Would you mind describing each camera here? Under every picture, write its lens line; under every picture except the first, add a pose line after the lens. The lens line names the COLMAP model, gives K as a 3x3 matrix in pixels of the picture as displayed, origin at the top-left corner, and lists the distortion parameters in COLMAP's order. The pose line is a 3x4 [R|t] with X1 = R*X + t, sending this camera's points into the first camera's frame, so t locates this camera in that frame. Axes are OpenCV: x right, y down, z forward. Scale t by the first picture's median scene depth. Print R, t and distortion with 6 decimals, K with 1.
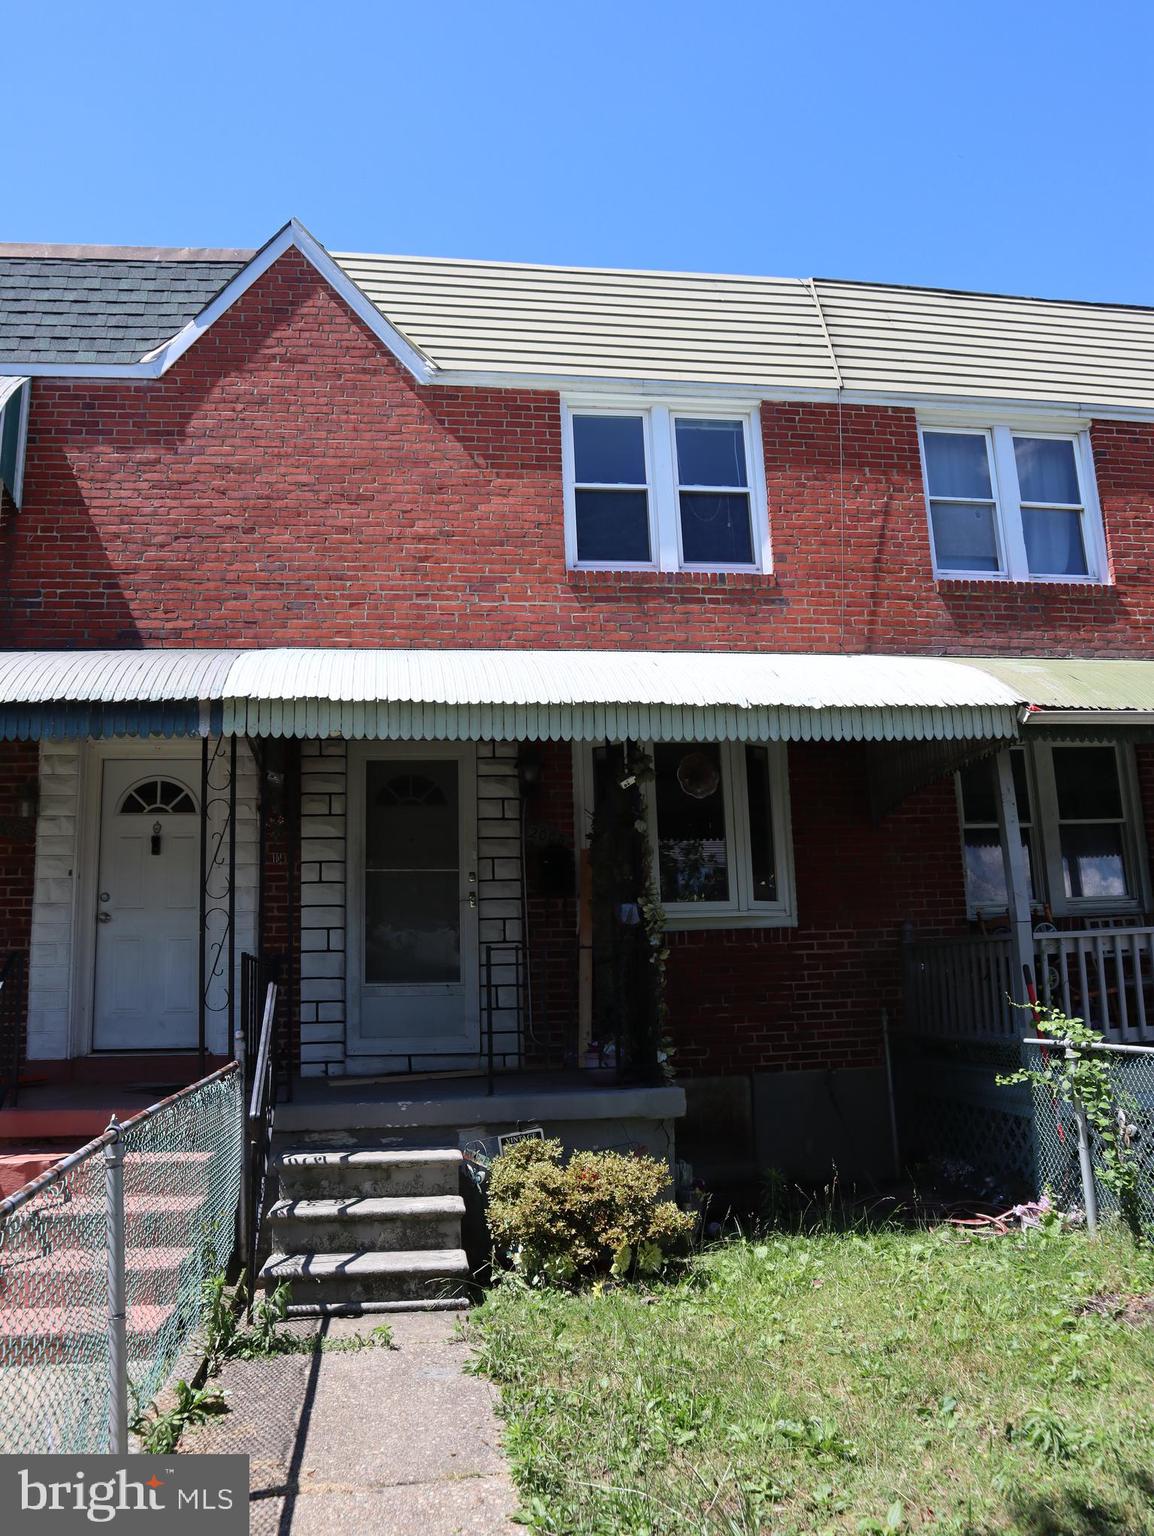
lens RADIAL K [[1200.0, 0, 577.0], [0, 1200.0, 768.0], [0, 0, 1]] dist [-0.119094, 0.071594]
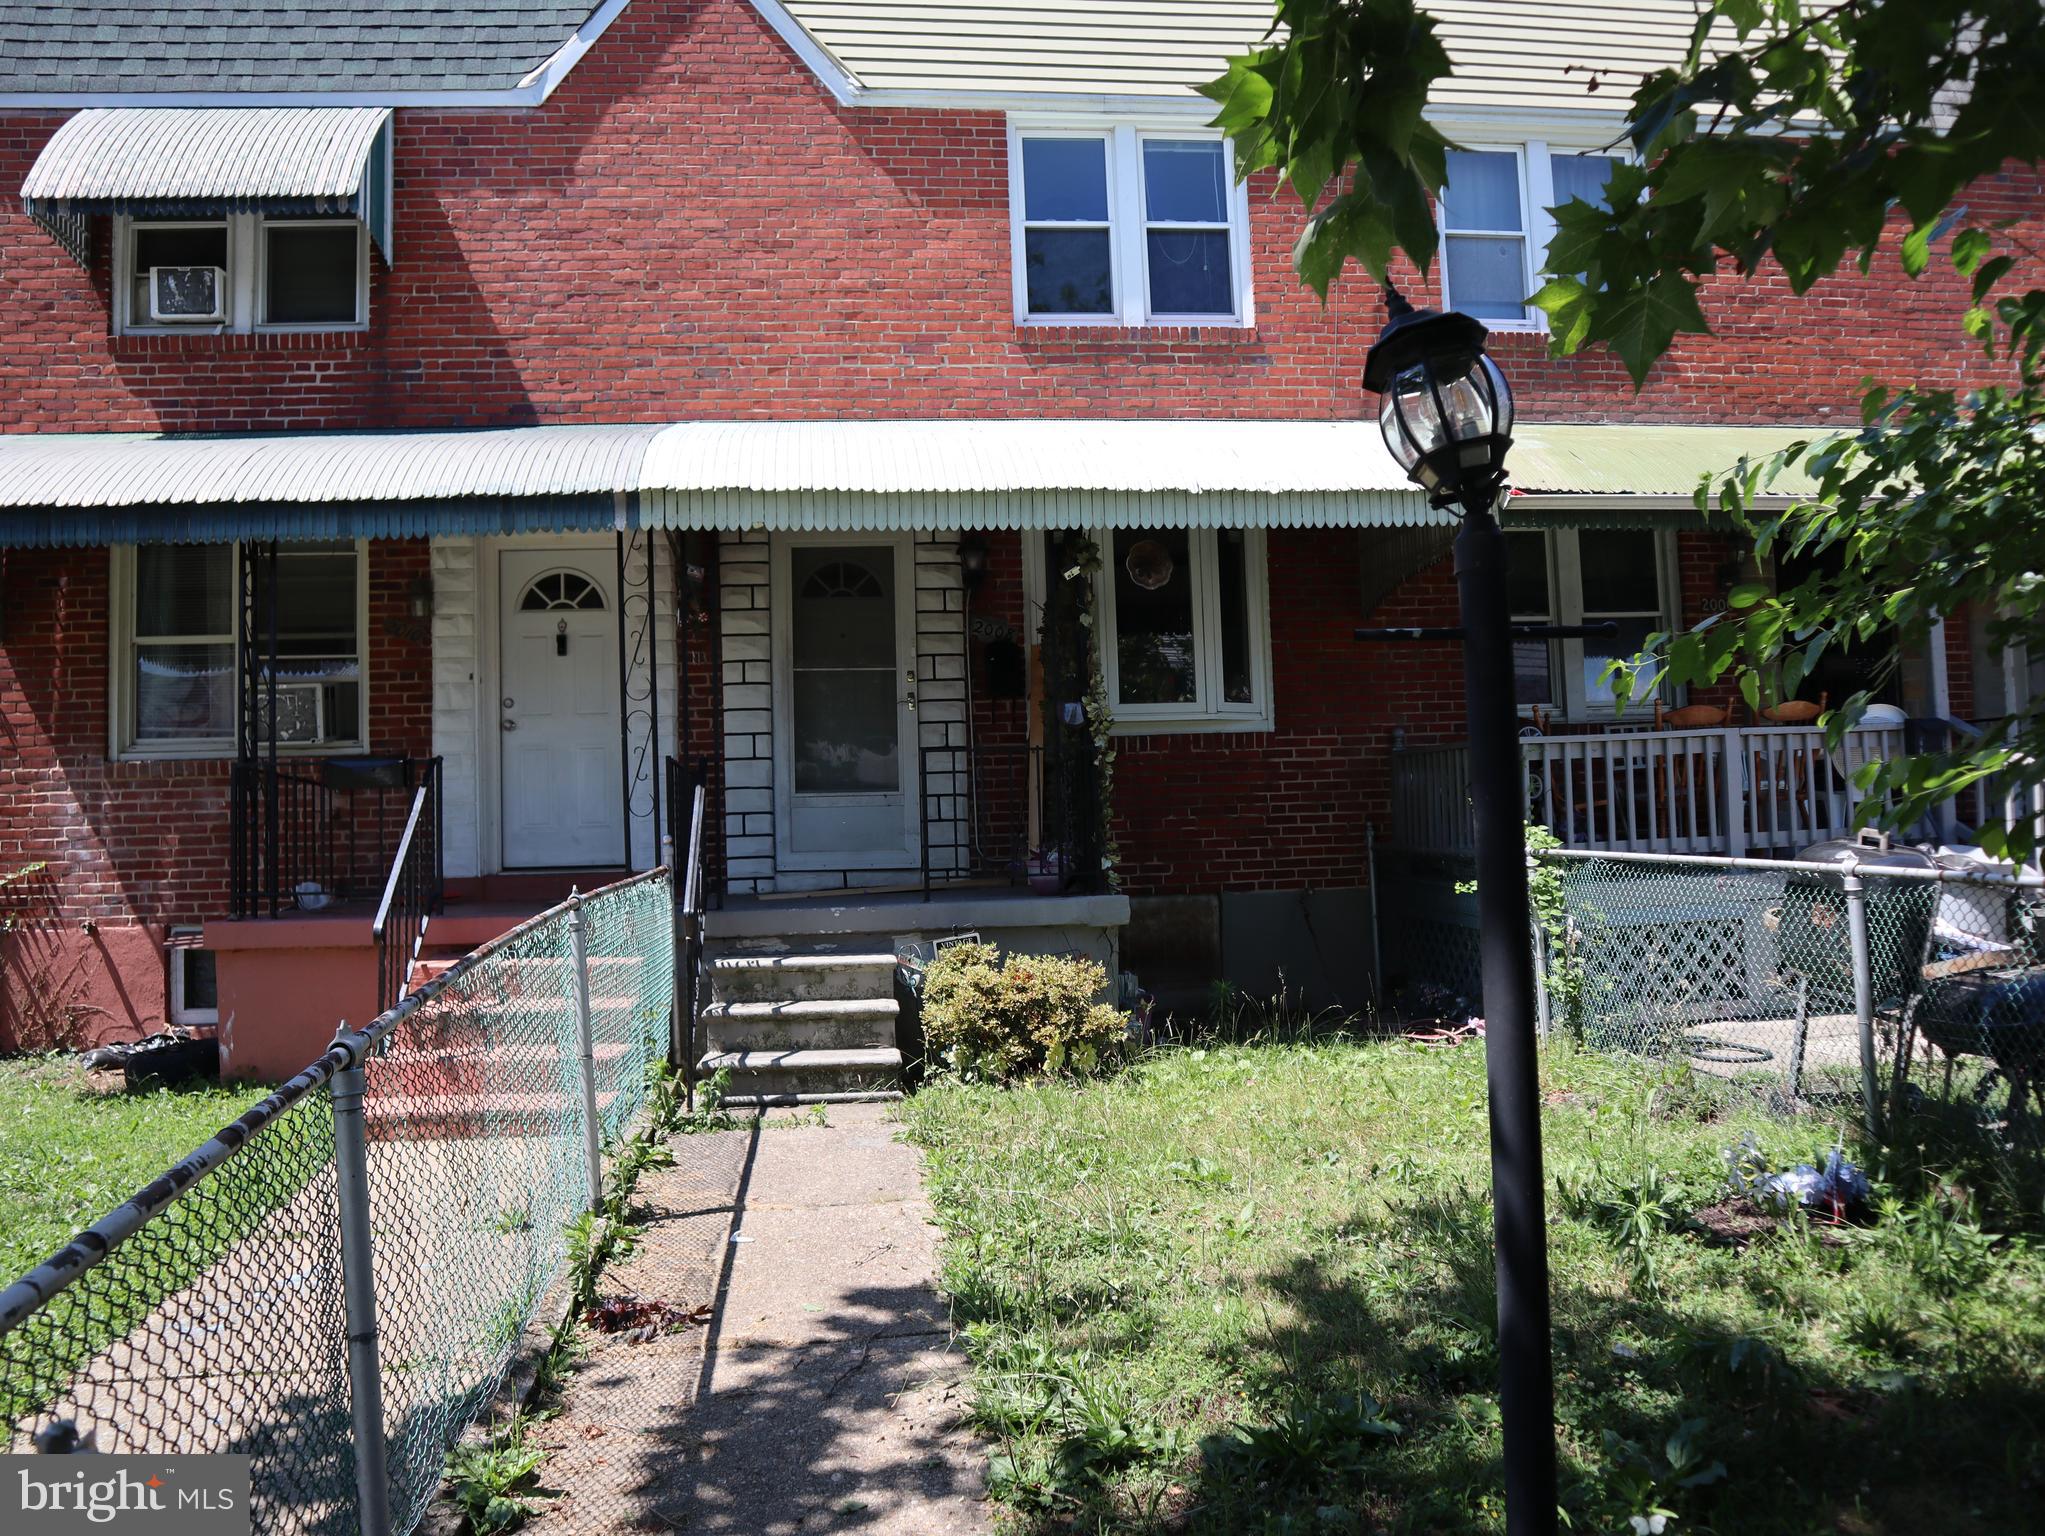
lens RADIAL K [[1597.7, 0, 1010.8], [0, 1597.7, 773.2], [0, 0, 1]] dist [-0.119094, 0.071594]
pose [[0.999217, -0.000910, -0.039557, 0.036134], [0.006760, 0.988963, 0.148010, -0.014840], [0.038986, -0.148161, 0.988194, -0.202150]]
